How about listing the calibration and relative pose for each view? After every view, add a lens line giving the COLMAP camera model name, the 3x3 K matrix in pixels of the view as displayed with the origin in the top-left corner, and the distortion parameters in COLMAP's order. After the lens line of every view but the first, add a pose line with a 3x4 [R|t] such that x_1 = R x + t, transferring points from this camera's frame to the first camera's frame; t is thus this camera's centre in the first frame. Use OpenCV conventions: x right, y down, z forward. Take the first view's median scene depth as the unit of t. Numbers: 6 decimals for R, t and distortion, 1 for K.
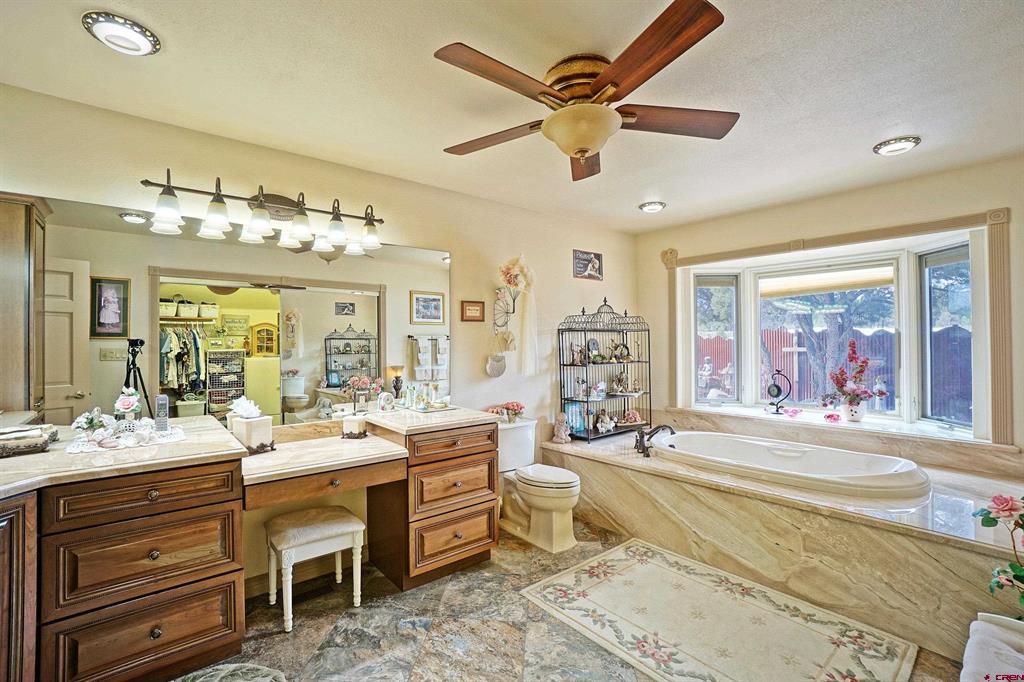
lens RADIAL K [[451.0, 0, 507.2], [0, 451.0, 338.1], [0, 0, 1]] dist [-0.044796, 0.009343]
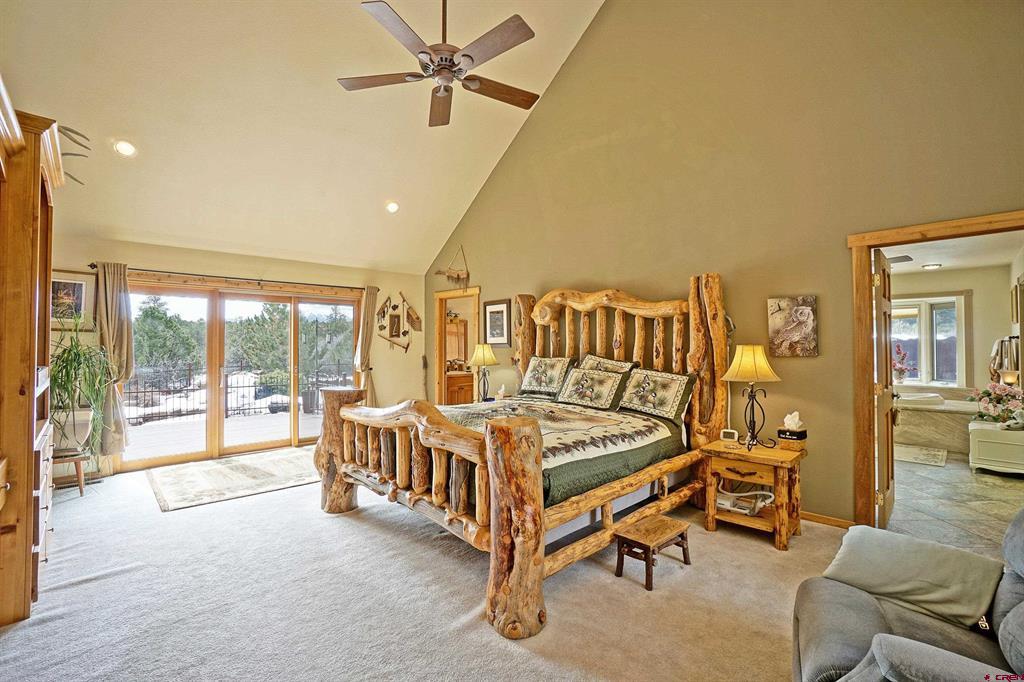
lens RADIAL K [[451.0, 0, 509.5], [0, 451.0, 338.9], [0, 0, 1]] dist [-0.044796, 0.009343]
pose [[0.997729, 0.001106, 0.067344, -1.260089], [-0.001327, 0.999994, 0.003244, -0.024658], [-0.067340, -0.003326, 0.997725, -0.992771]]
